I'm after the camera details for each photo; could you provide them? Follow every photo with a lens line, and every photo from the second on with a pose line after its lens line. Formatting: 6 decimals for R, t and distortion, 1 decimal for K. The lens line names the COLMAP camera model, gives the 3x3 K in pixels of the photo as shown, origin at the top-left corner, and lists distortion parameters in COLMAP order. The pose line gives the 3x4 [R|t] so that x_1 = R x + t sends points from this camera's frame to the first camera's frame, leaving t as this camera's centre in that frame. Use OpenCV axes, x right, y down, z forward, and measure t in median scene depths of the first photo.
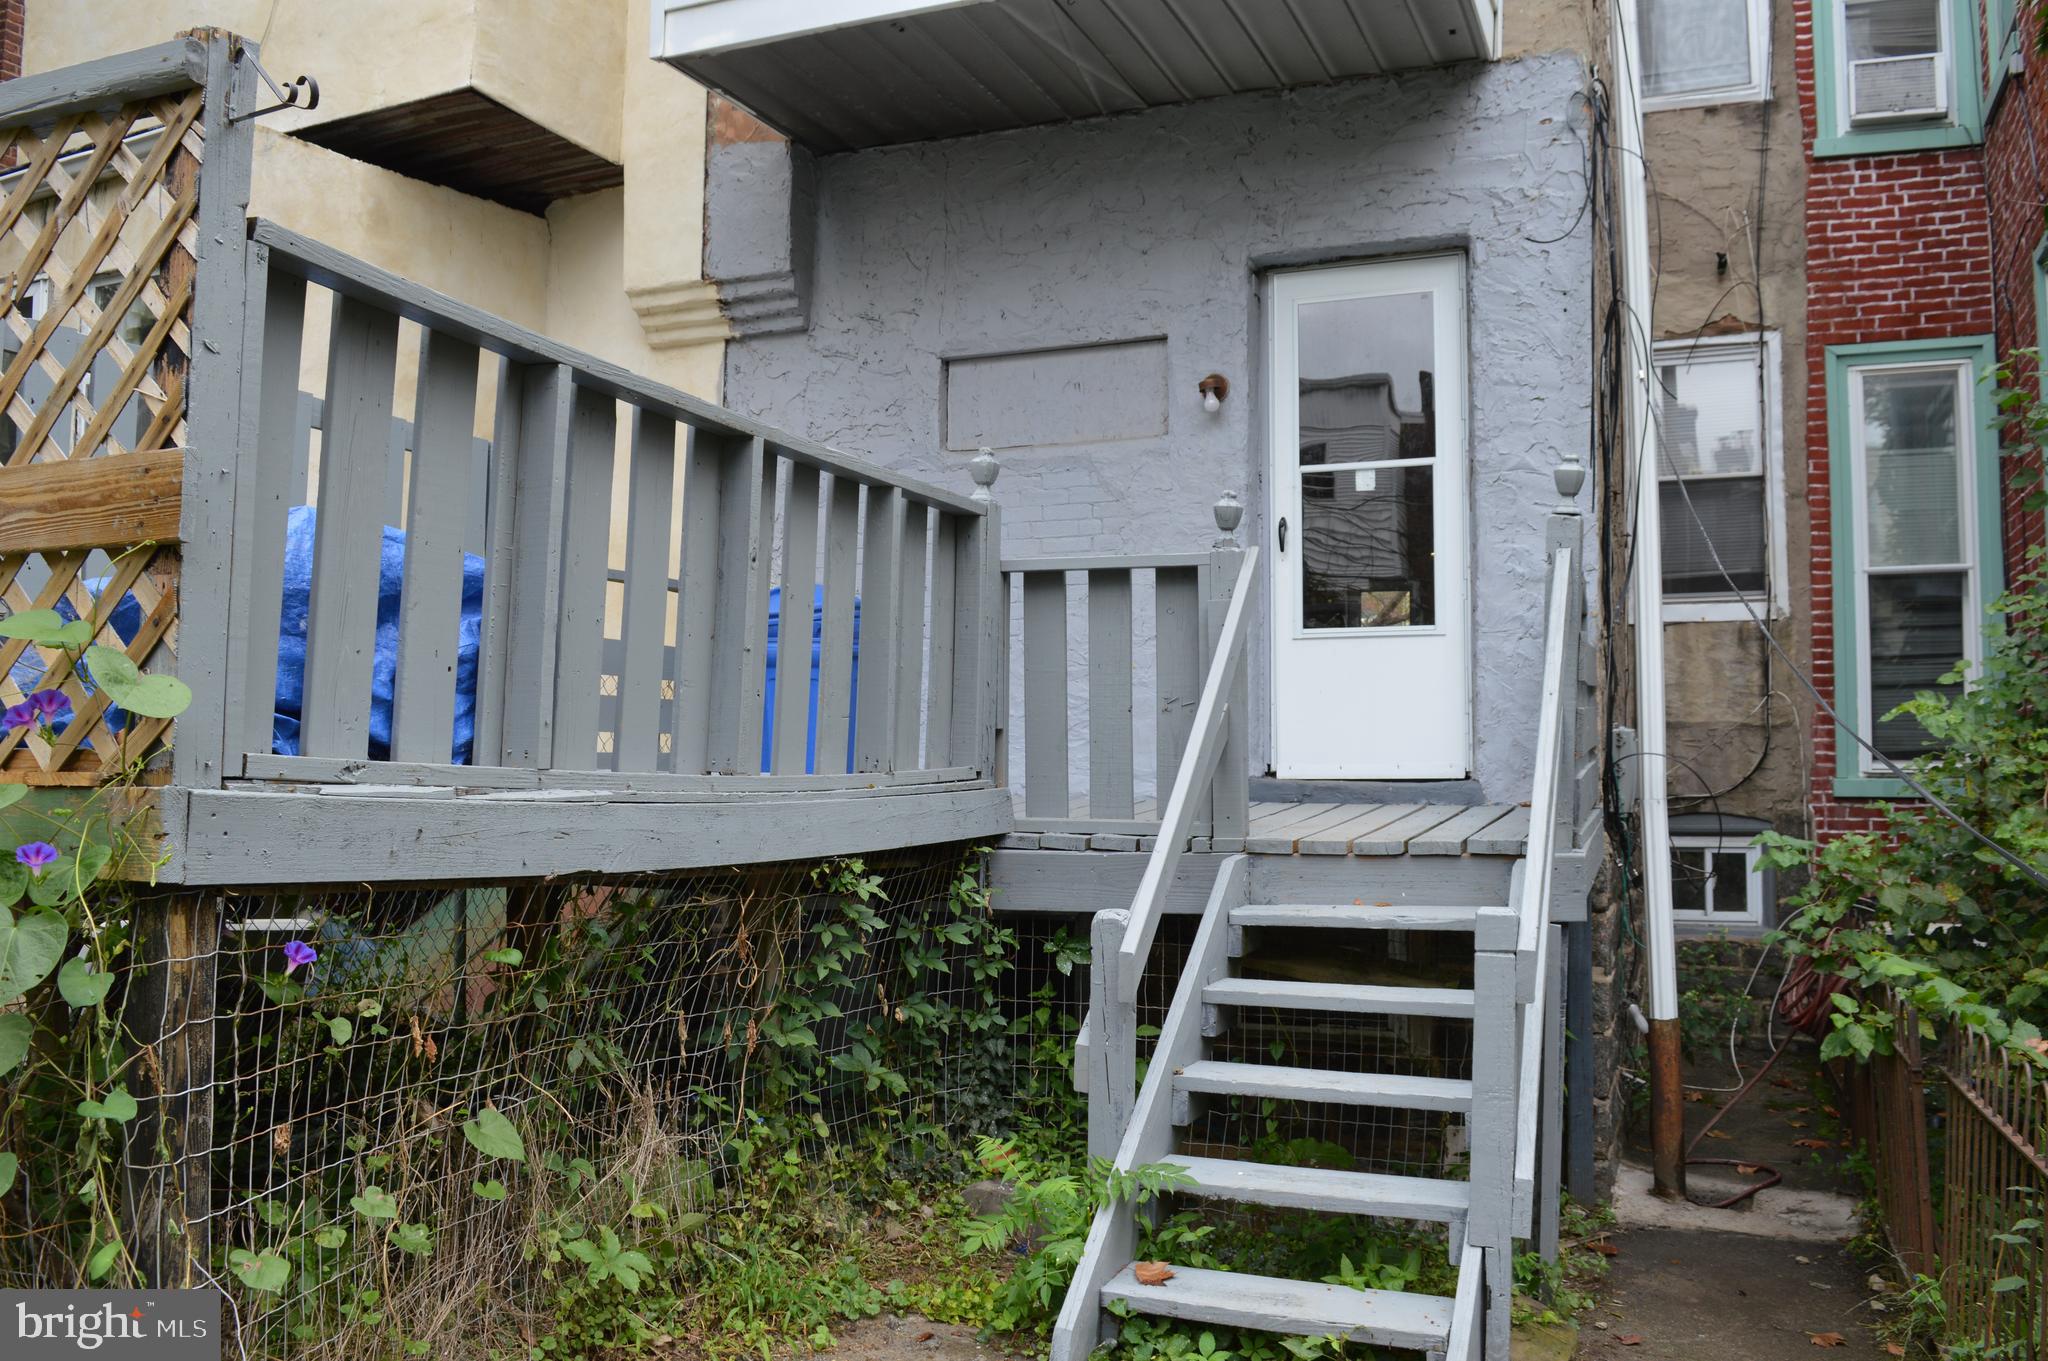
lens RADIAL K [[1626.2, 0, 1037.1], [0, 1626.2, 683.4], [0, 0, 1]] dist [-0.092849, 0.020014]
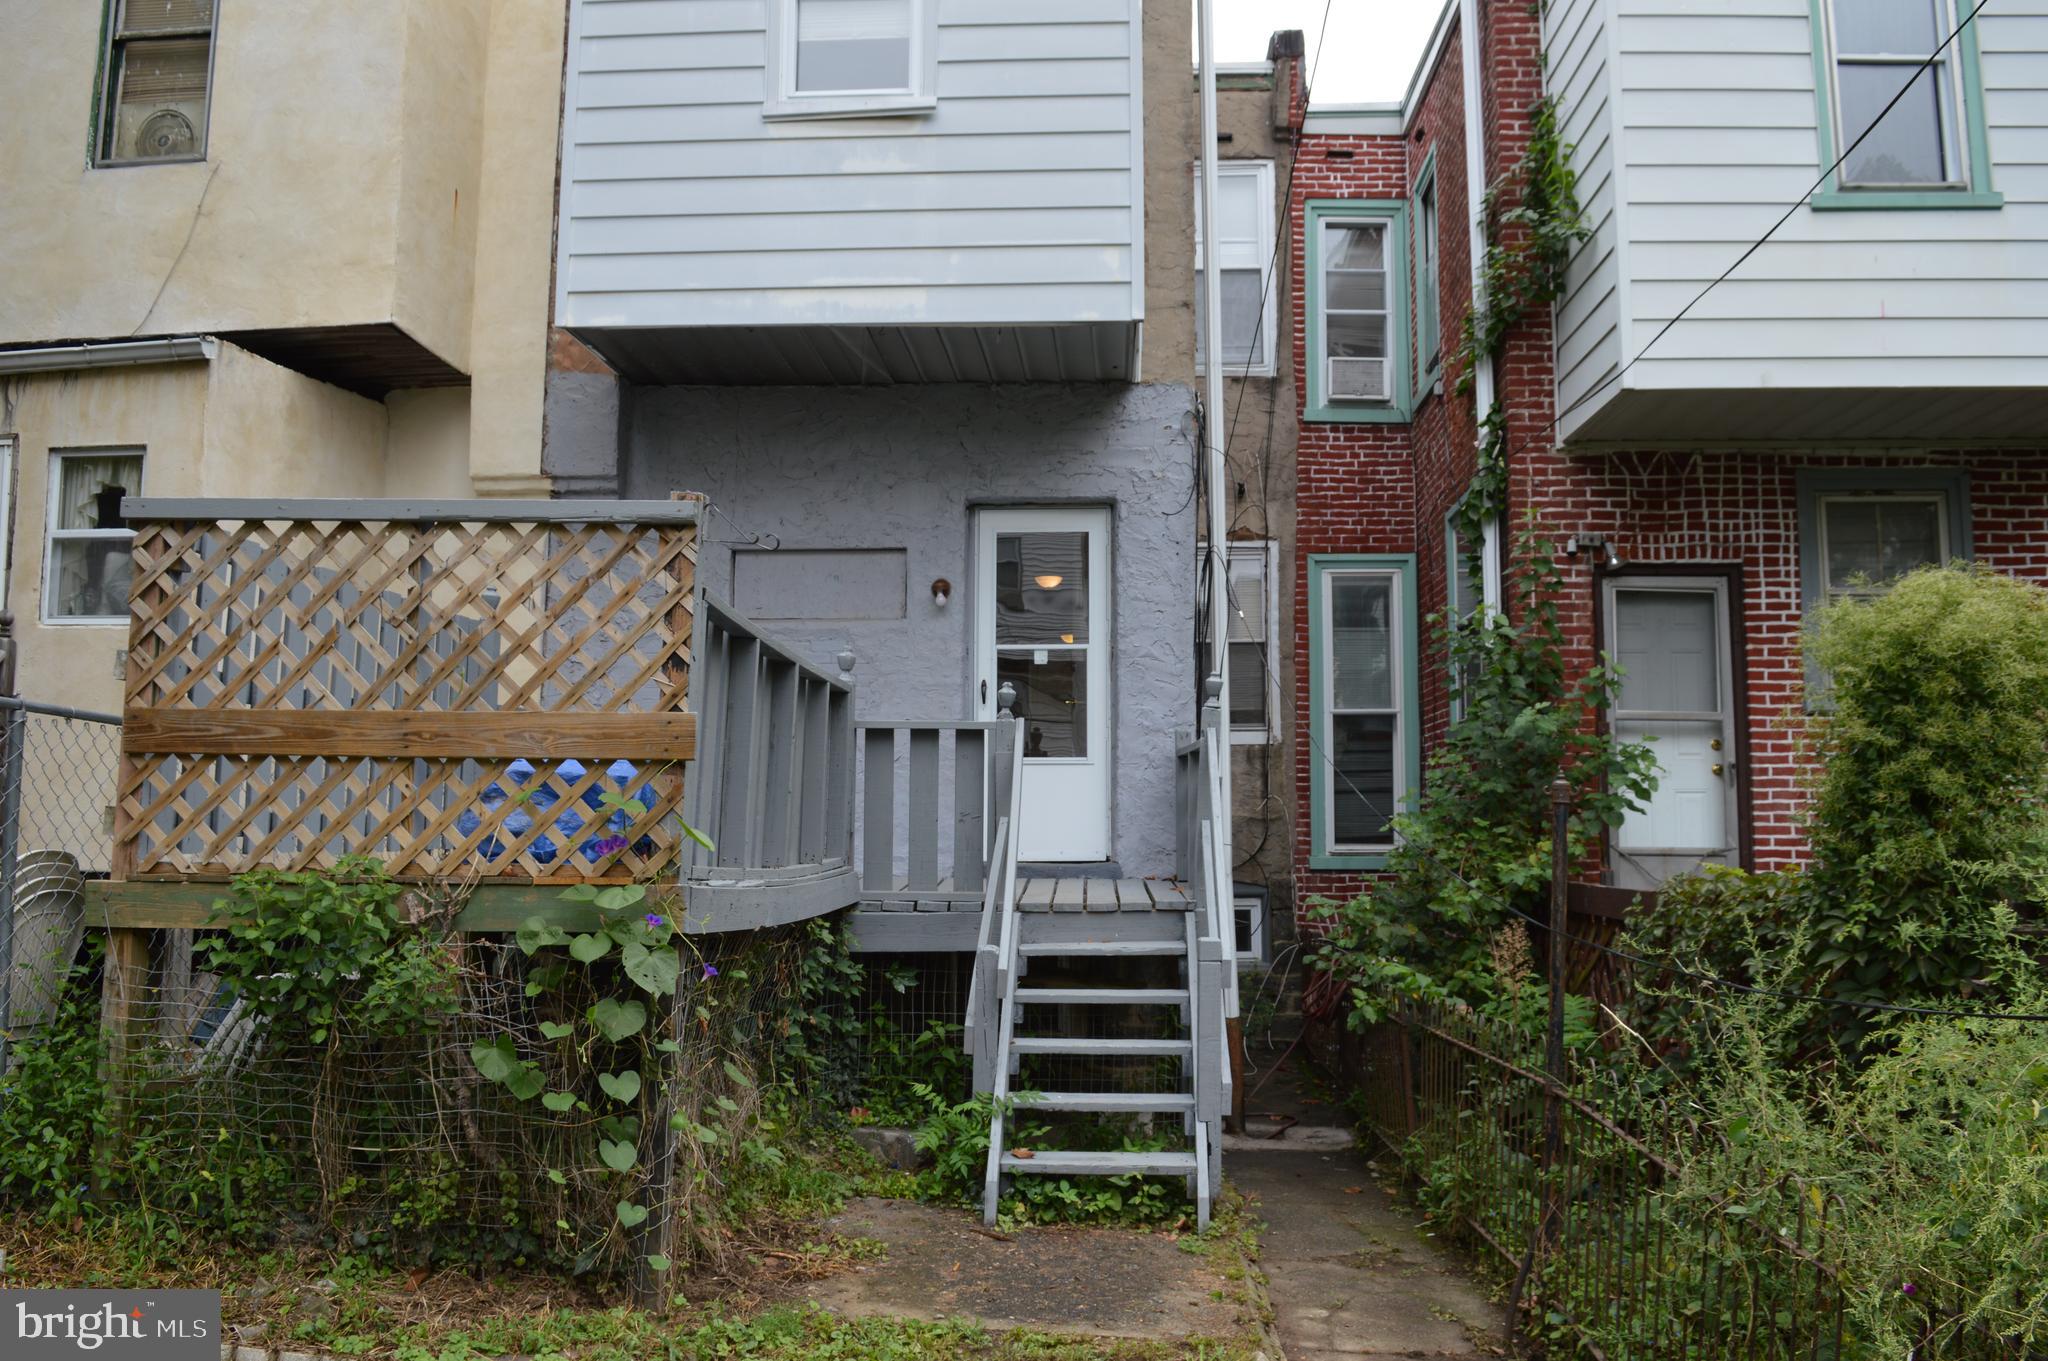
lens RADIAL K [[1626.2, 0, 1032.3], [0, 1626.2, 682.6], [0, 0, 1]] dist [-0.092849, 0.020014]
pose [[0.940798, 0.029135, 0.337713, -0.290259], [-0.015418, 0.998946, -0.043231, -0.037118], [-0.338616, 0.035465, 0.940256, -0.367950]]
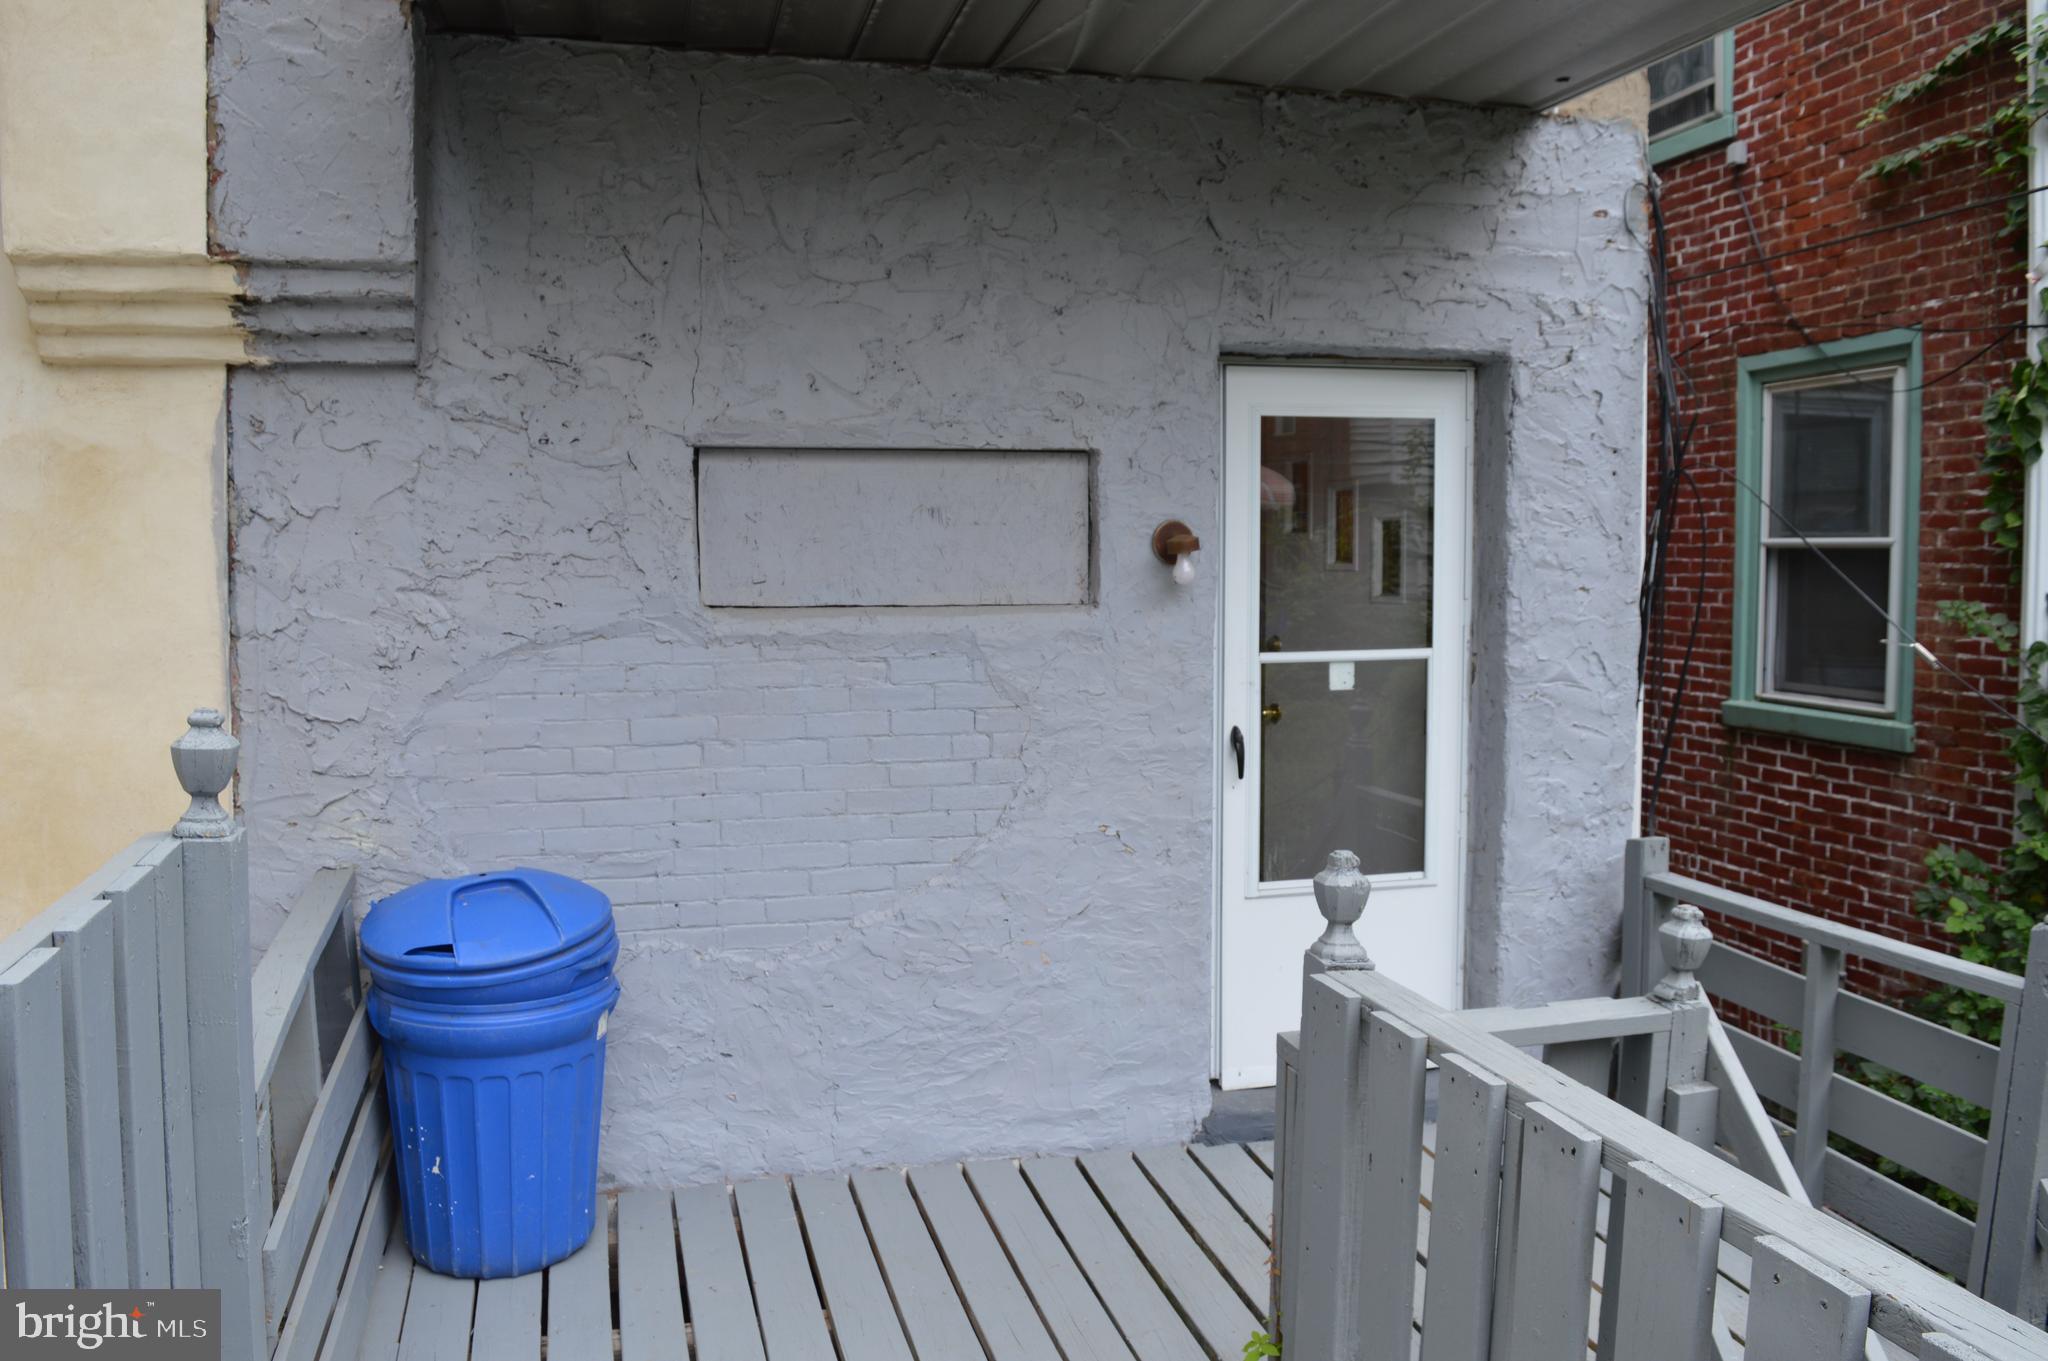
lens RADIAL K [[1626.2, 0, 1045.0], [0, 1626.2, 691.6], [0, 0, 1]] dist [-0.092849, 0.020014]
pose [[0.806674, -0.054376, 0.588490, -0.317028], [-0.019480, 0.992771, 0.118433, -0.194151], [-0.590675, -0.107001, 0.799783, 0.481935]]
